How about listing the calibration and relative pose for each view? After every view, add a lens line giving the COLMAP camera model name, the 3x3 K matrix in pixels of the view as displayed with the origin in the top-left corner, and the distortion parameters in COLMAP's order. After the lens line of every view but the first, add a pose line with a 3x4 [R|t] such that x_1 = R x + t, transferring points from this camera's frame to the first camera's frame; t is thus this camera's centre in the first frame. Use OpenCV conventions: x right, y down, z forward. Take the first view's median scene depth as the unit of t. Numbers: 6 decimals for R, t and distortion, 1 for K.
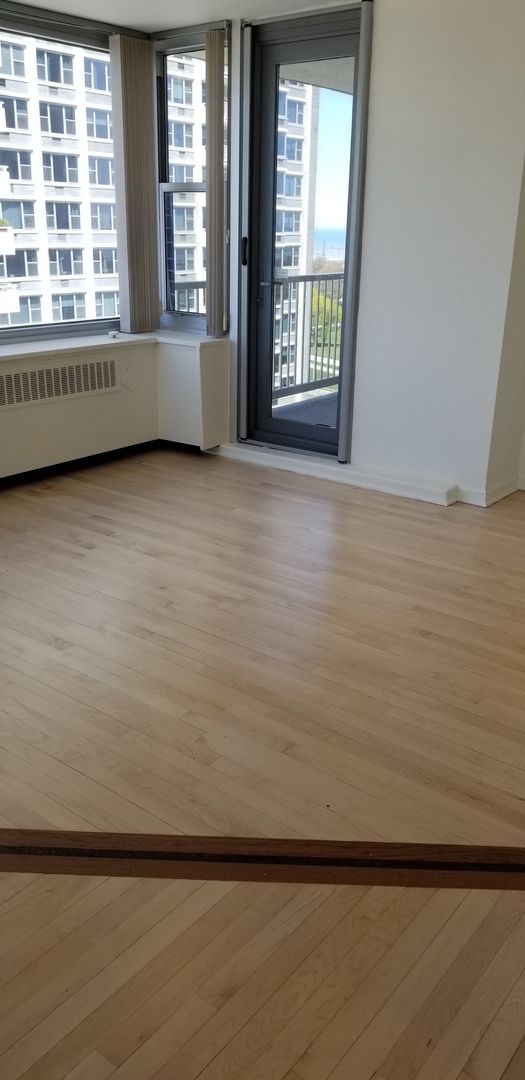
lens RADIAL K [[842.8, 0, 255.9], [0, 842.8, 525.4], [0, 0, 1]] dist [0.076880, -0.127497]
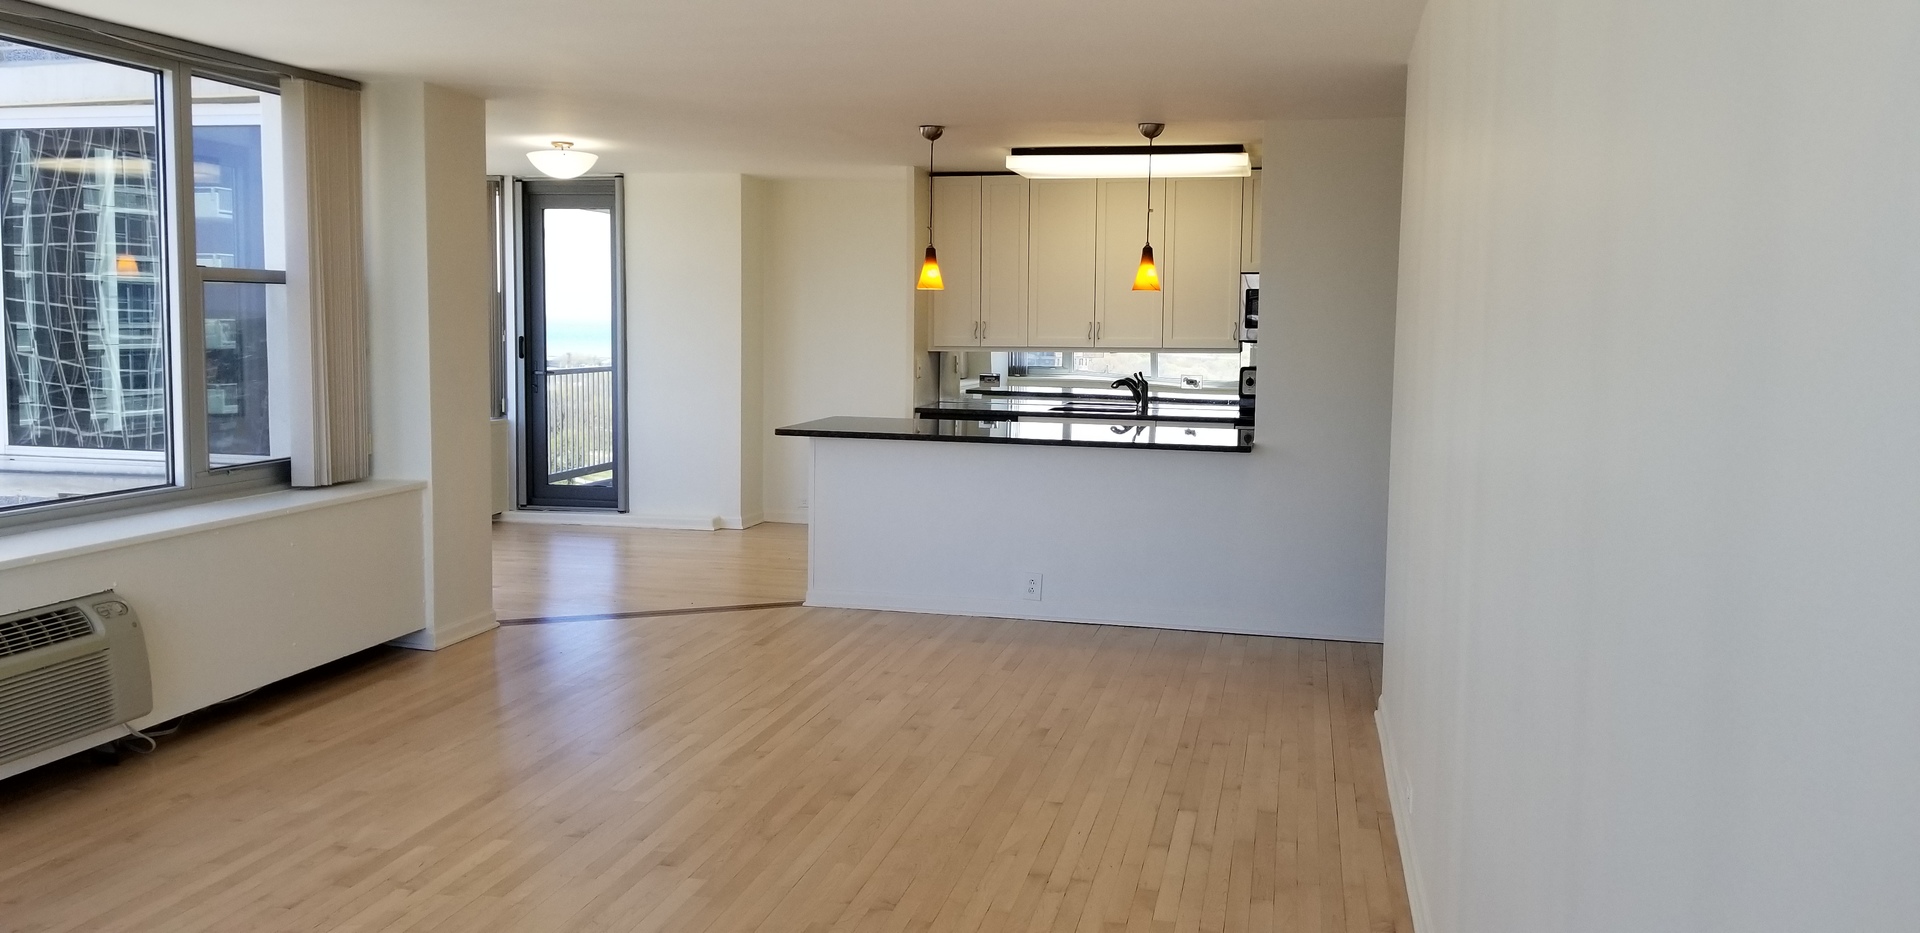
lens RADIAL K [[1498.4, 0, 967.9], [0, 1498.4, 462.4], [0, 0, 1]] dist [0.076880, -0.127497]
pose [[0.899063, -0.042732, 0.435729, -0.391559], [0.145703, 0.967700, -0.205734, 0.375033], [-0.412864, 0.248455, 0.876250, -1.118312]]
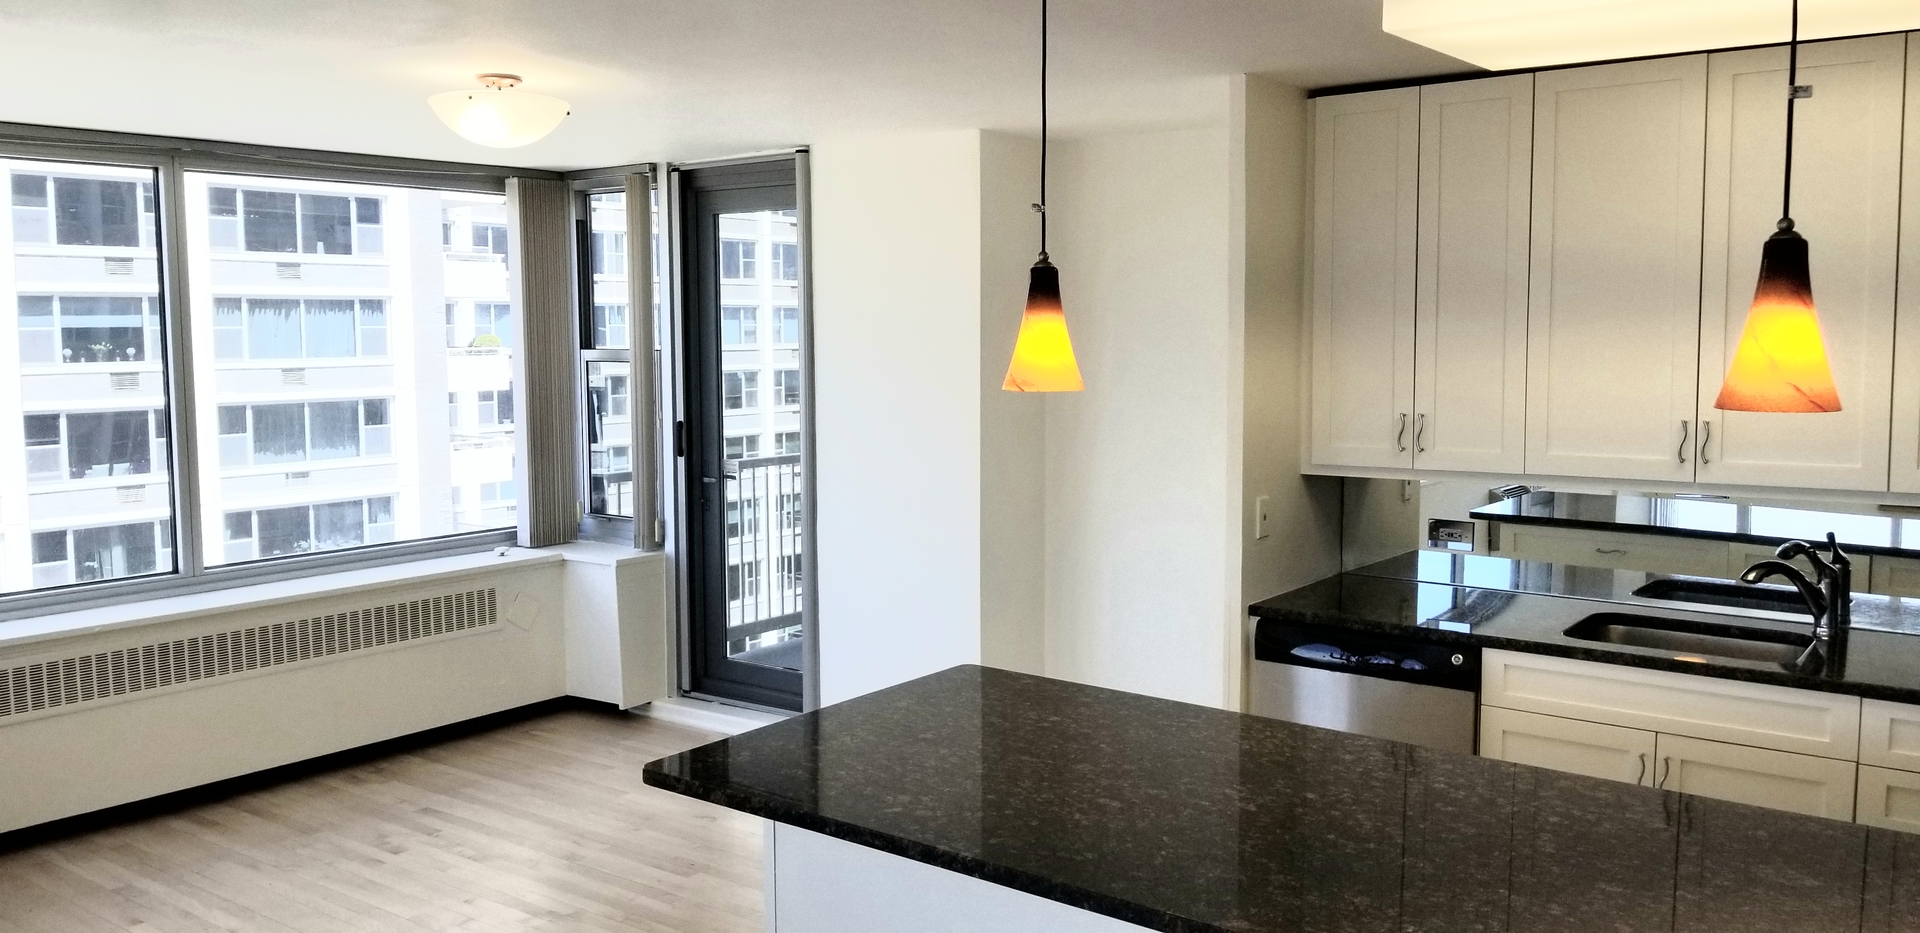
lens RADIAL K [[1498.4, 0, 963.9], [0, 1498.4, 459.5], [0, 0, 1]] dist [0.076880, -0.127497]
pose [[0.999710, -0.020968, 0.011846, 0.225342], [0.023238, 0.969007, -0.245937, 0.024546], [-0.006322, 0.246141, 0.969213, -0.279609]]
